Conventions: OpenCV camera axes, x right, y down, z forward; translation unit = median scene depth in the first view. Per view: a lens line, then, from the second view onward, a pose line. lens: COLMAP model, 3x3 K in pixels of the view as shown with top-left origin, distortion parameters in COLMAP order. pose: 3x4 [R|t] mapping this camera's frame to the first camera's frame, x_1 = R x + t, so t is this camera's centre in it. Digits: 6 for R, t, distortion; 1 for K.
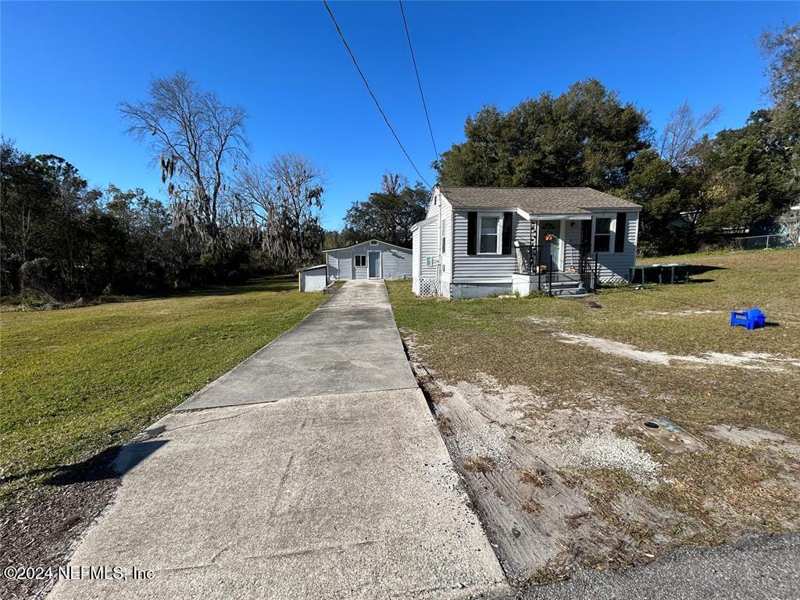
lens RADIAL K [[328.1, 0, 399.2], [0, 328.1, 300.5], [0, 0, 1]] dist [-0.000920, 0.000017]
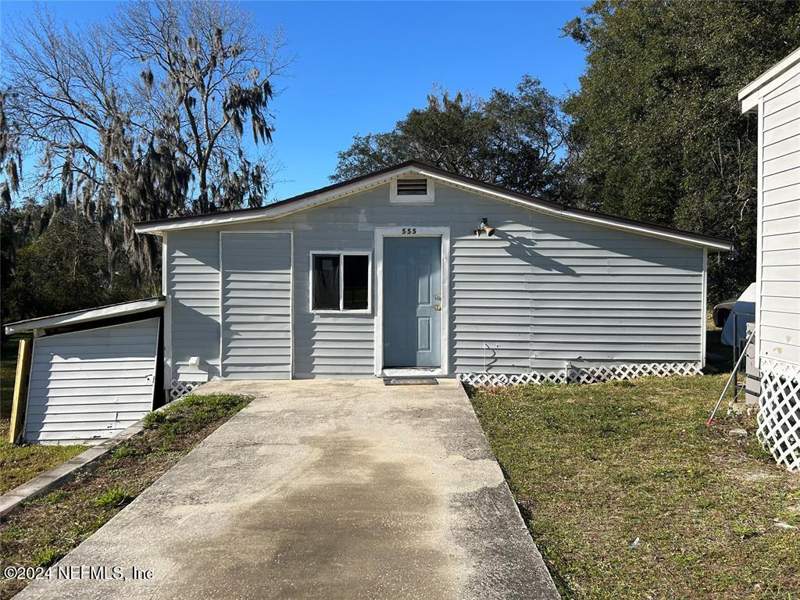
lens RADIAL K [[606.4, 0, 400.4], [0, 606.4, 299.6], [0, 0, 1]] dist [0.001680, 0.000091]
pose [[0.996454, 0.014177, -0.082934, -0.053259], [-0.021650, 0.995714, -0.089911, -0.079793], [0.081304, 0.091388, 0.992491, 0.652617]]
